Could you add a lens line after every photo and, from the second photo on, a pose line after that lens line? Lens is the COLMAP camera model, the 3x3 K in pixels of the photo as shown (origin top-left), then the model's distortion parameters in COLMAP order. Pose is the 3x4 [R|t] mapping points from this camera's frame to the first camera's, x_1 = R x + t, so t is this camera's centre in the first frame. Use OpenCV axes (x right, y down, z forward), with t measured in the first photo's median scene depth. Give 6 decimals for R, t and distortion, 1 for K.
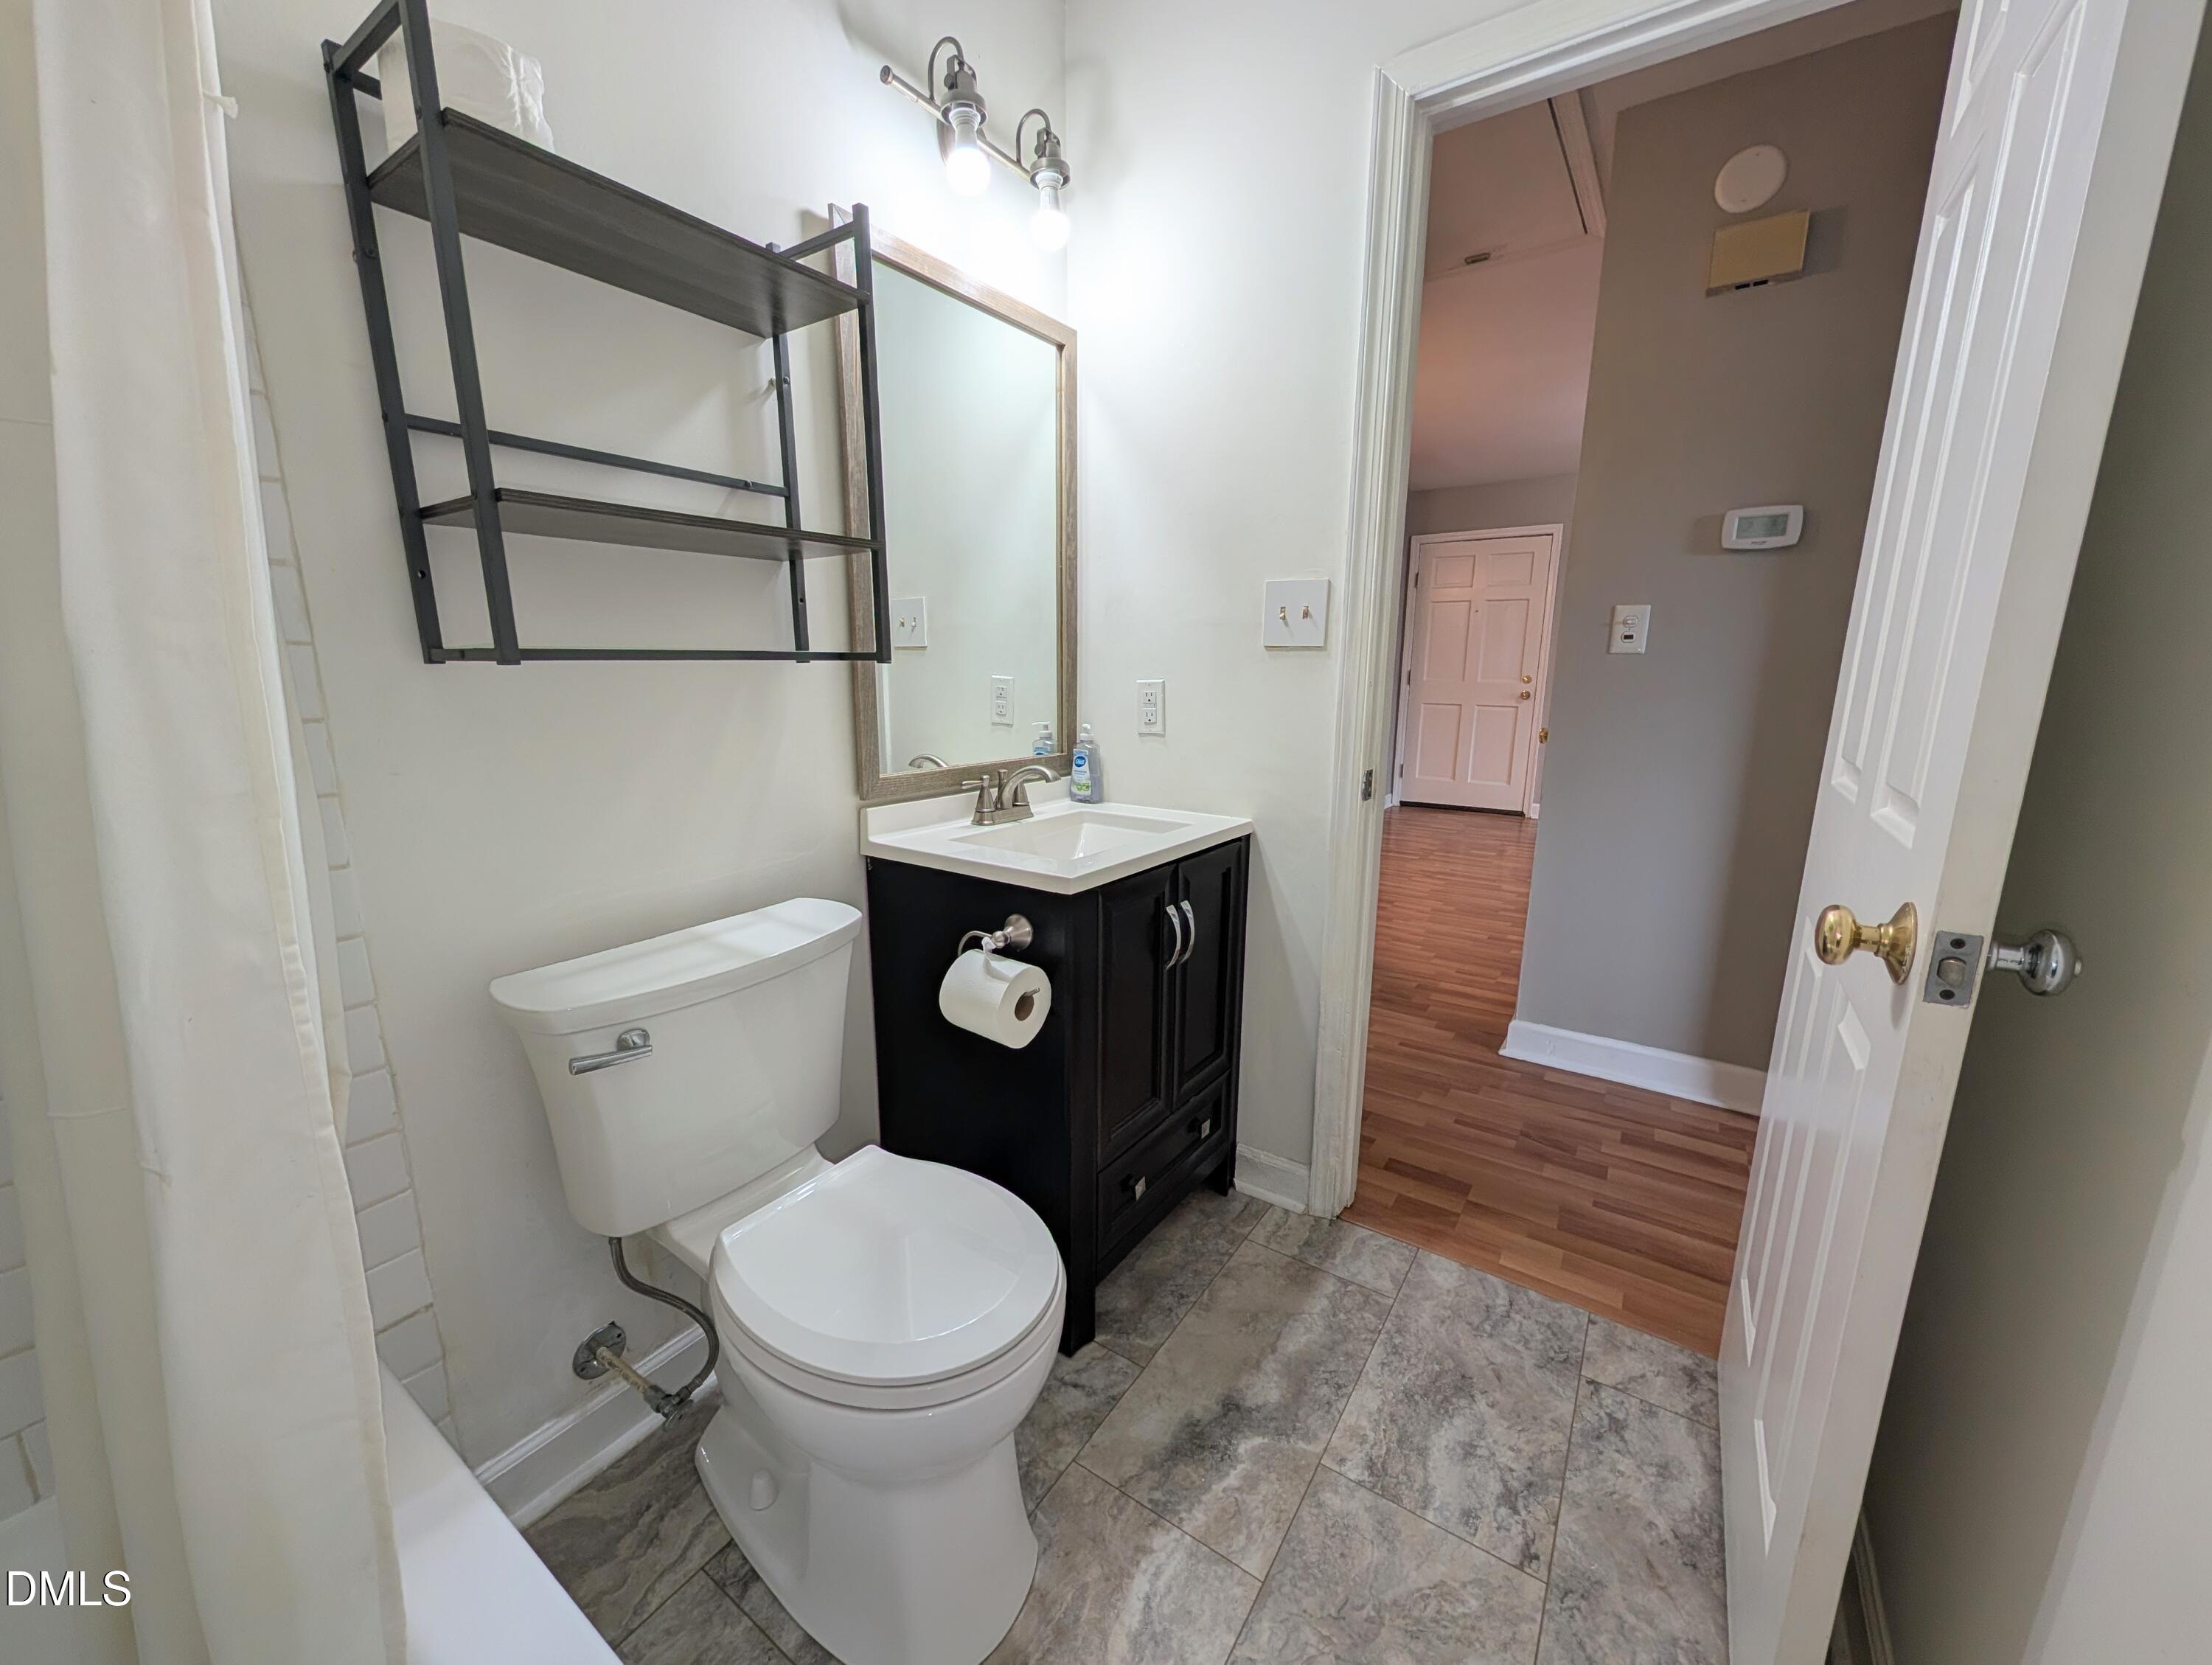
lens RADIAL K [[833.5, 0, 1108.7], [0, 833.5, 842.4], [0, 0, 1]] dist [-0.000542, -0.000044]
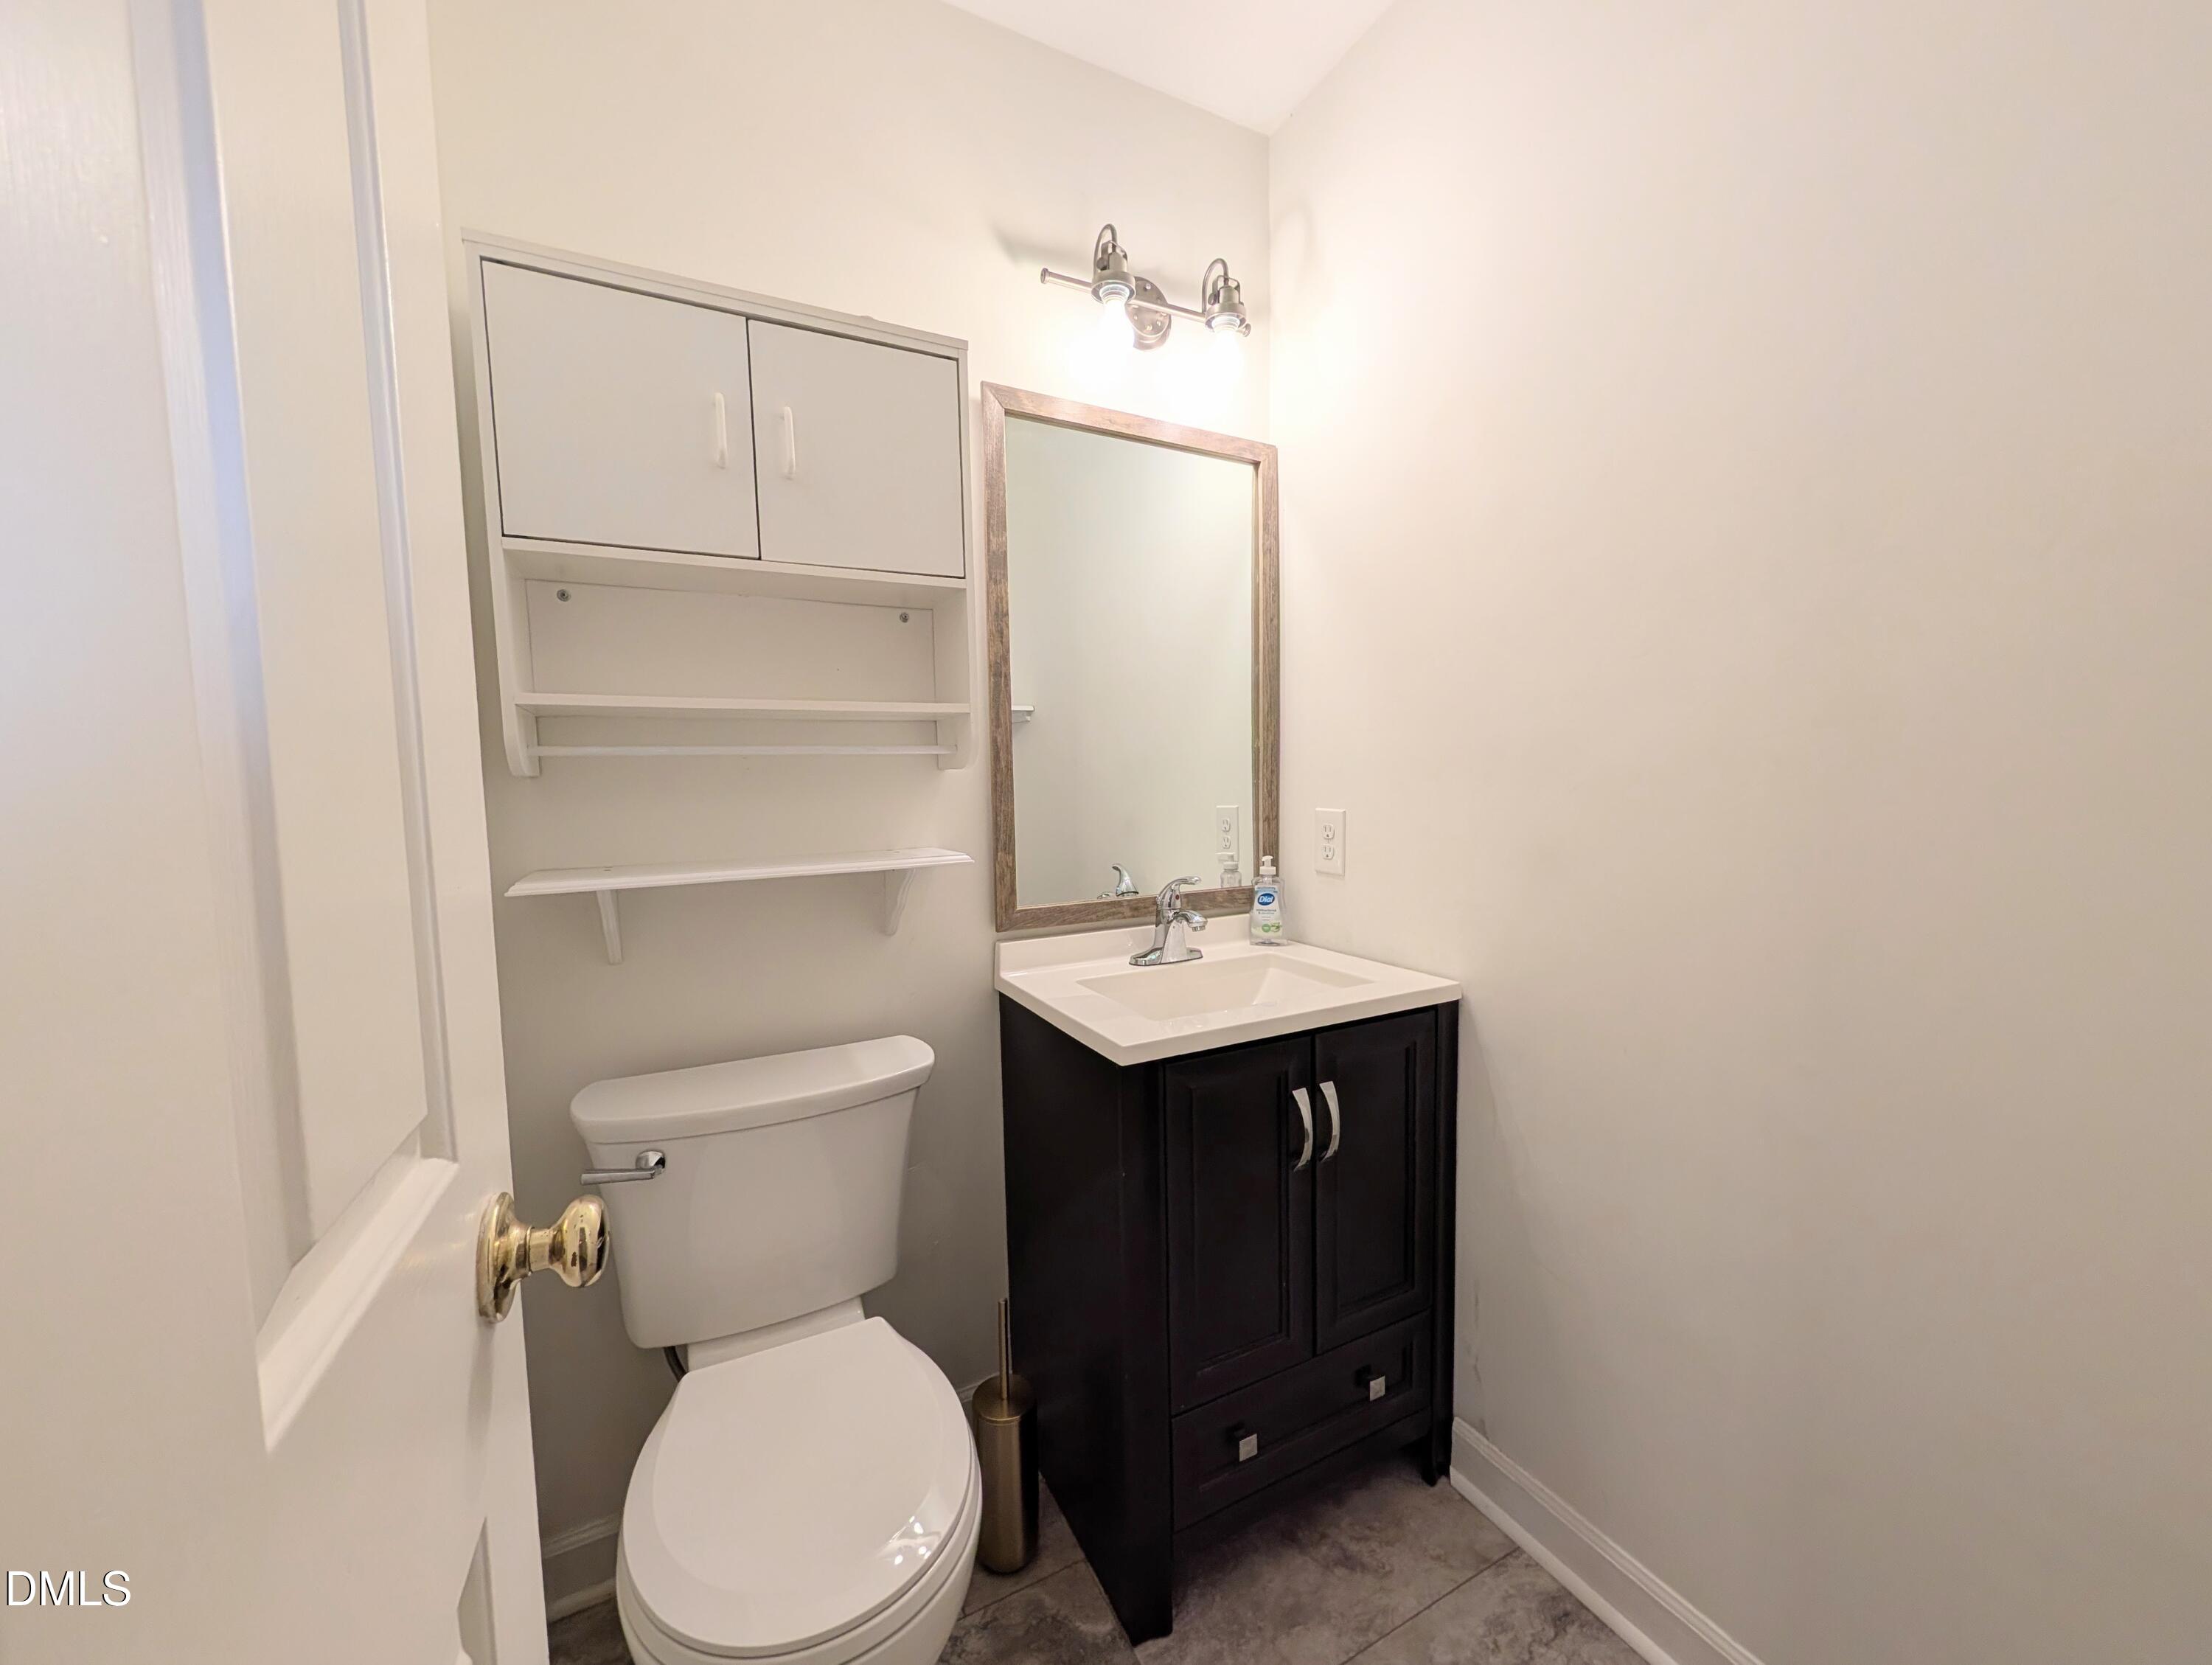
lens RADIAL K [[833.5, 0, 1108.7], [0, 833.5, 842.4], [0, 0, 1]] dist [-0.000542, -0.000044]
pose [[0.889839, 0.008151, -0.456202, 0.234862], [-0.067671, 0.991140, -0.114286, -0.046486], [0.451229, 0.132567, 0.882507, 0.141352]]
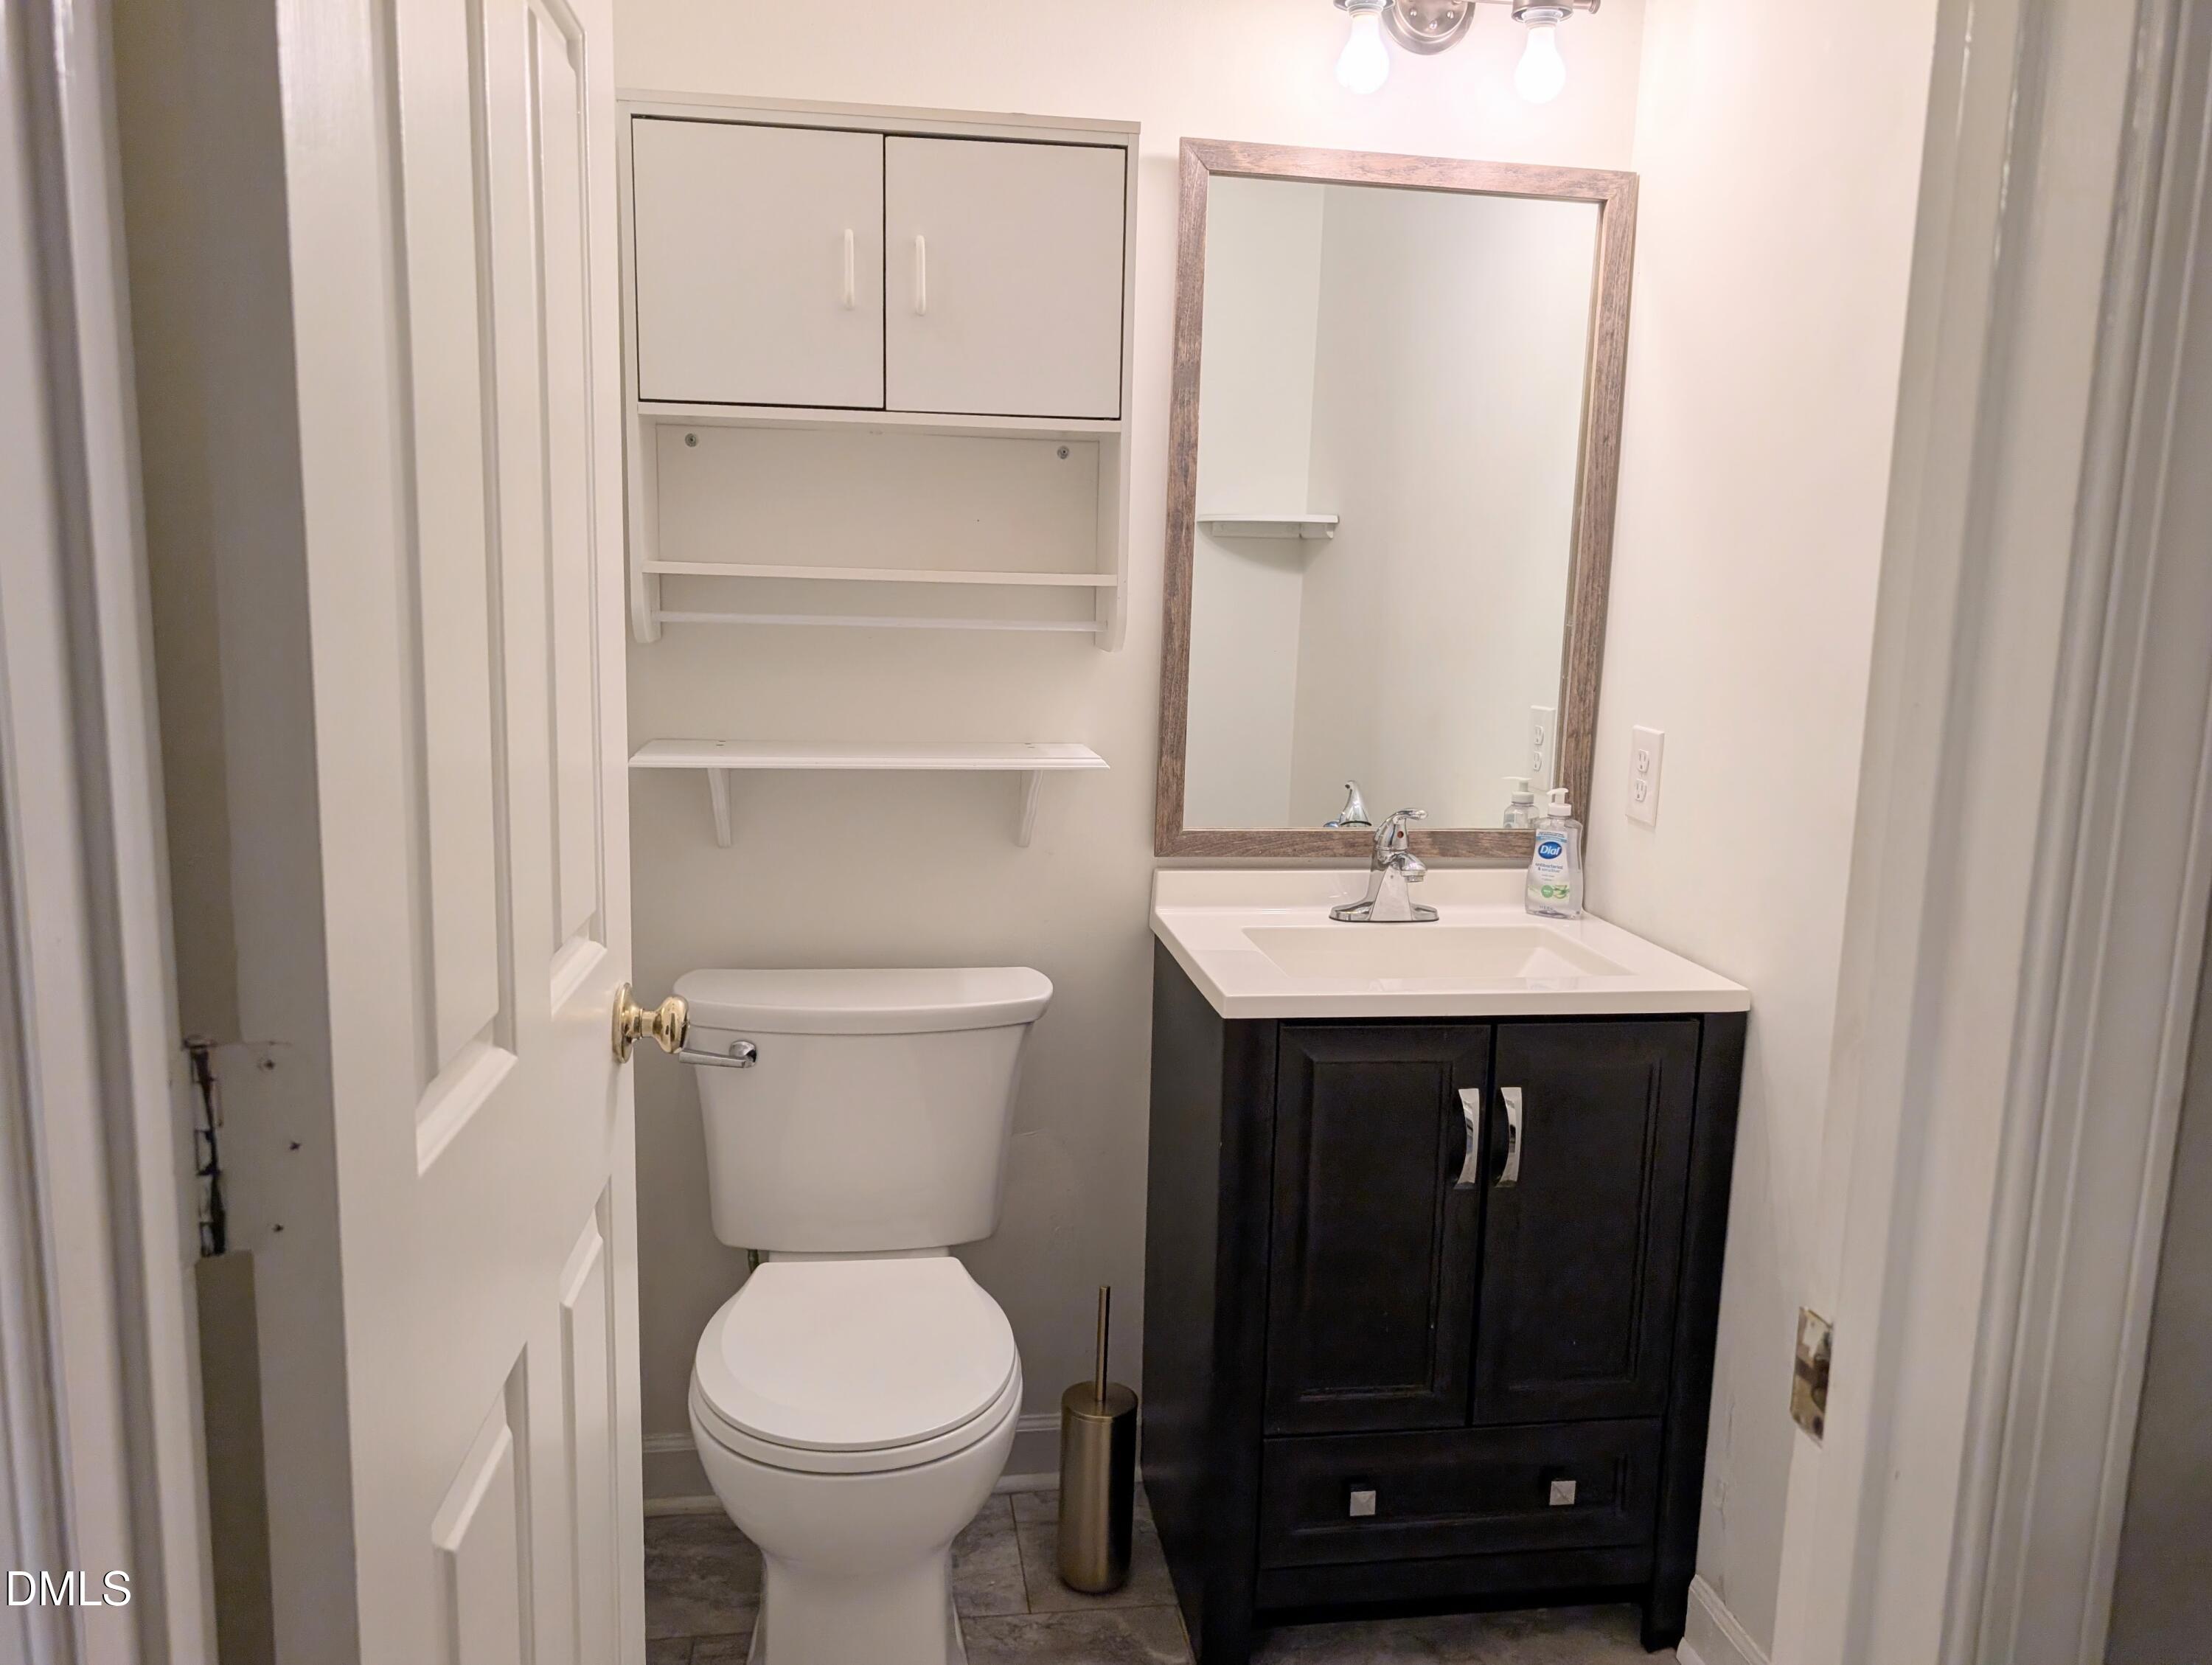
lens RADIAL K [[1578.0, 0, 1106.0], [0, 1578.0, 832.5], [0, 0, 1]] dist [0.026507, -0.044319]
pose [[0.696491, 0.122741, -0.706991, 0.603990], [-0.169071, 0.985593, 0.004549, -0.063069], [0.697363, 0.116363, 0.707208, -0.066742]]
